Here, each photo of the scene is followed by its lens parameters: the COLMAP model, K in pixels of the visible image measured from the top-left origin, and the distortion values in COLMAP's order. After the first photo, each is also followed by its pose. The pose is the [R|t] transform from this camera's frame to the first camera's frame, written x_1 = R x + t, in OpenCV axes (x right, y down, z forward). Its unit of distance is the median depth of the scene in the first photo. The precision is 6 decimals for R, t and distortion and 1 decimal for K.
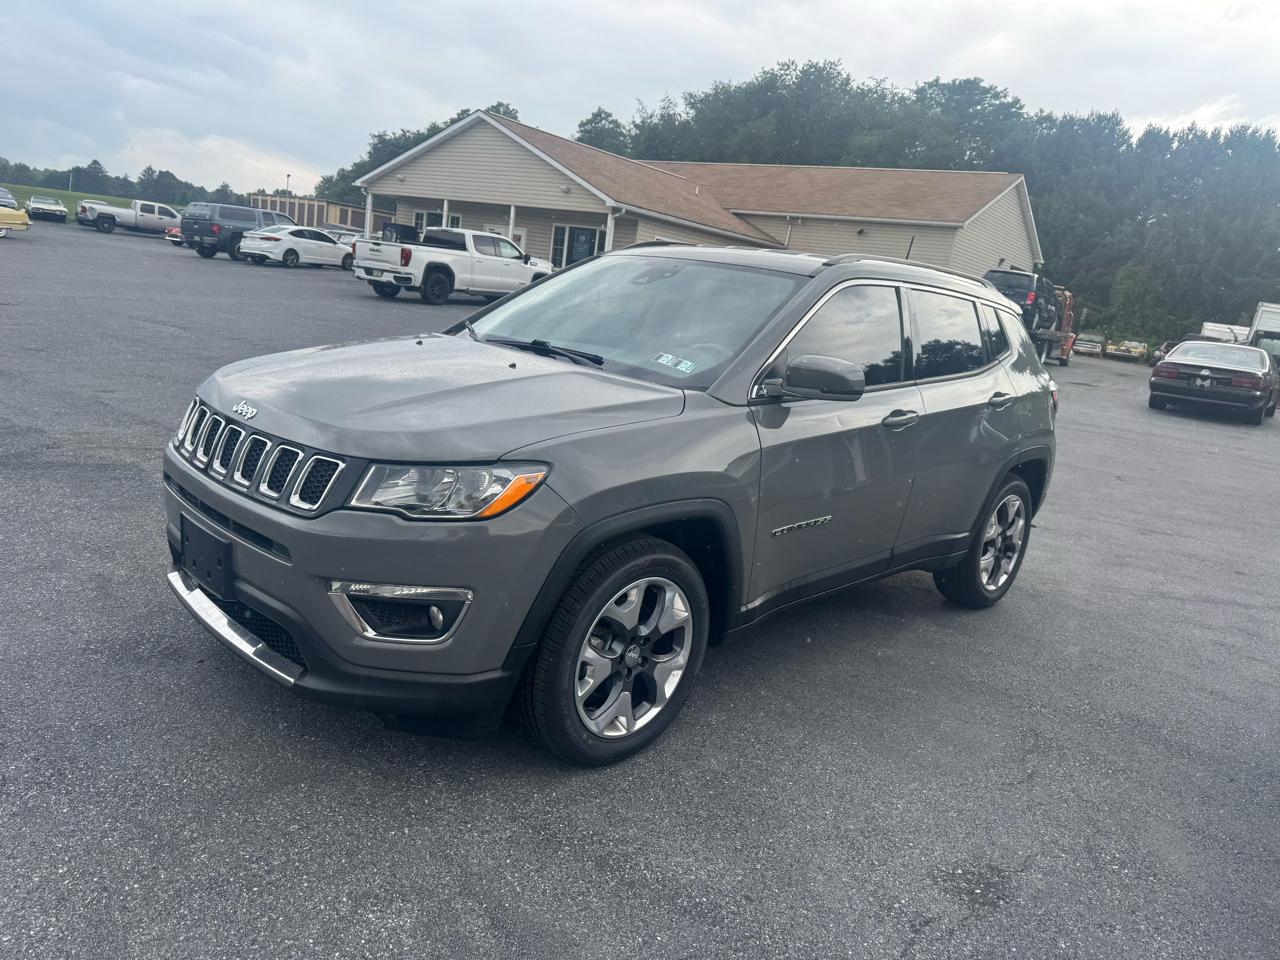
lens RADIAL K [[908.1, 0, 637.0], [0, 908.1, 473.5], [0, 0, 1]] dist [0.028058, -0.033082]
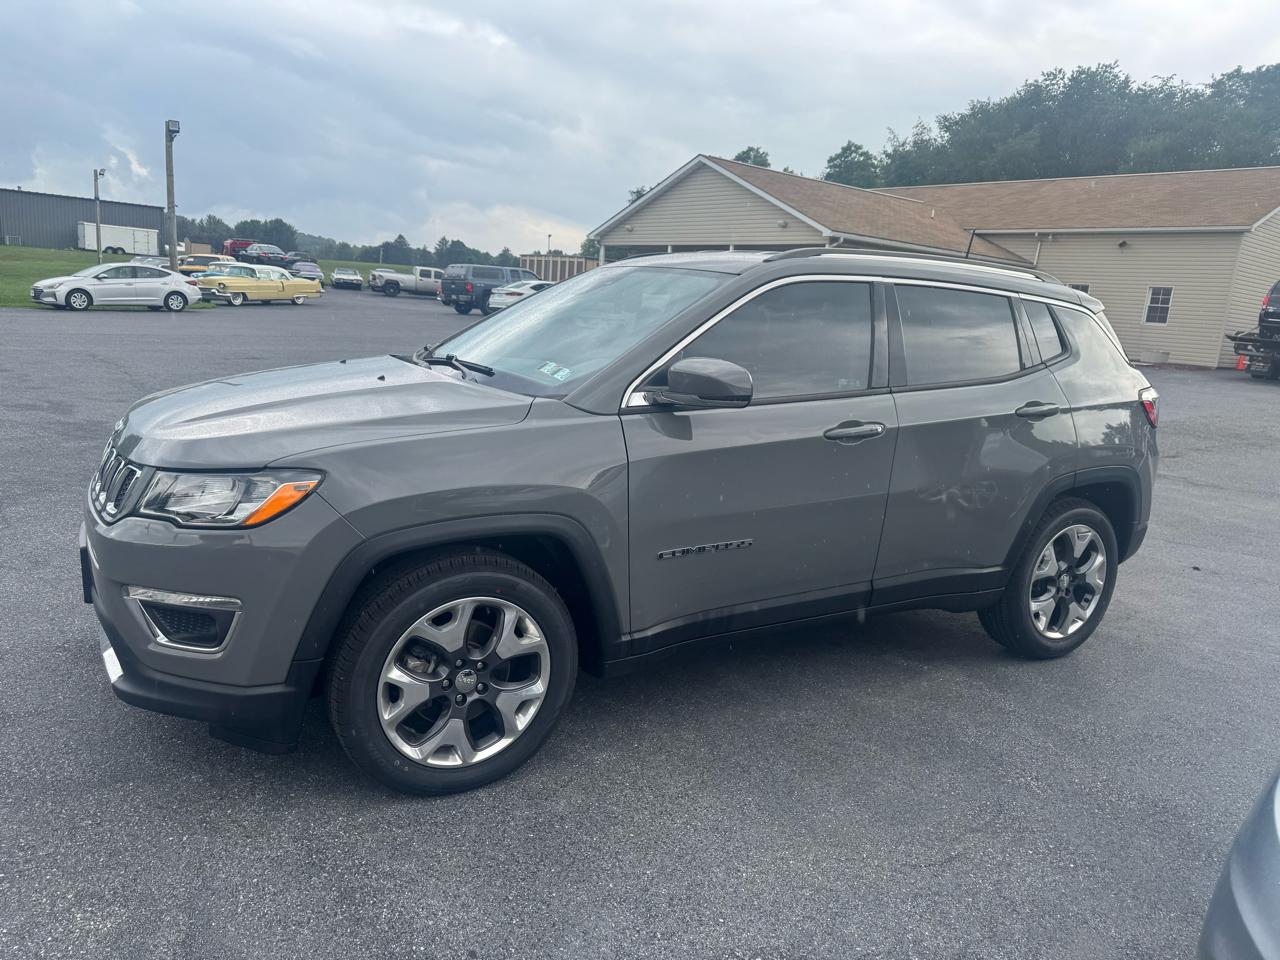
lens RADIAL K [[908.1, 0, 637.5], [0, 908.1, 485.8], [0, 0, 1]] dist [0.028058, -0.033082]
pose [[0.960519, -0.000573, -0.278214, 0.179863], [-0.007954, 0.999533, -0.029518, 0.010954], [0.278101, 0.030565, 0.960066, 0.058755]]
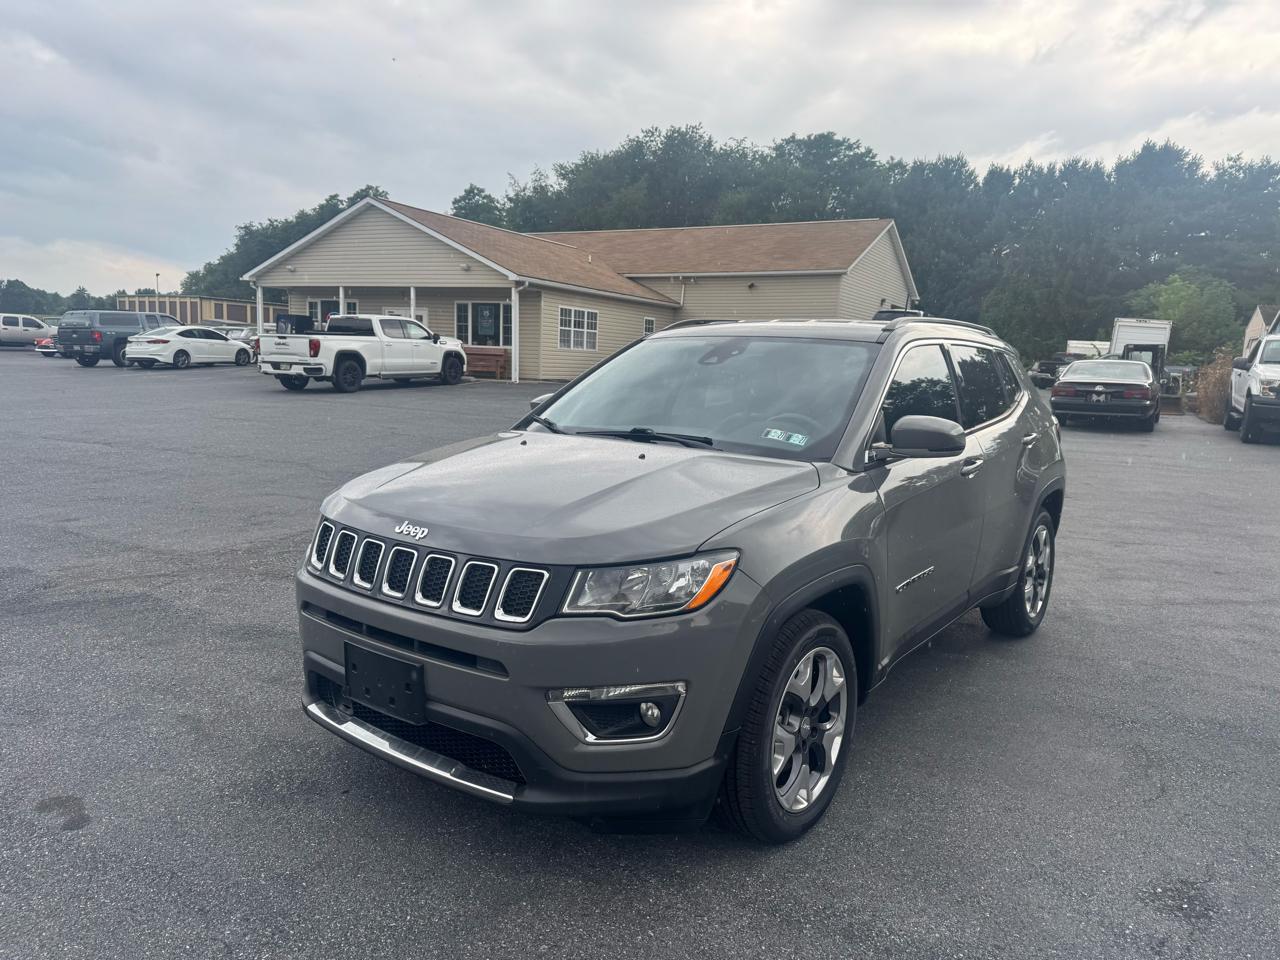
lens RADIAL K [[908.1, 0, 632.9], [0, 908.1, 480.7], [0, 0, 1]] dist [0.028058, -0.033082]
pose [[0.988517, -0.105063, 0.108606, -0.117262], [0.111300, 0.992370, -0.053046, -0.017148], [-0.102204, 0.064525, 0.992669, -0.006258]]
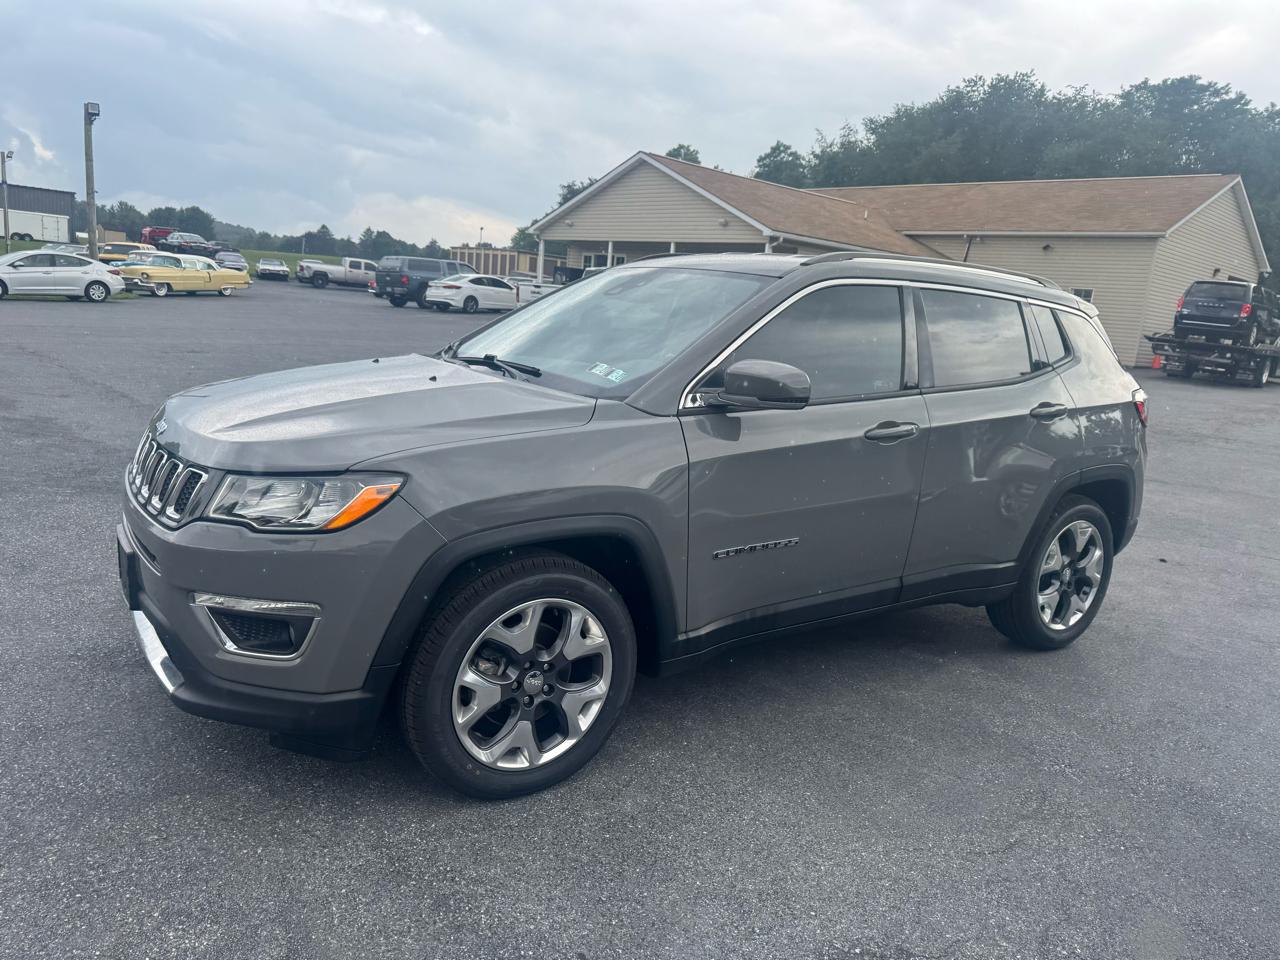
lens RADIAL K [[908.1, 0, 634.6], [0, 908.1, 479.4], [0, 0, 1]] dist [0.028058, -0.033082]
pose [[0.978599, -0.004257, -0.205735, 0.122472], [-0.002279, 0.999501, -0.031519, 0.008770], [0.205766, 0.031313, 0.978100, 0.040940]]
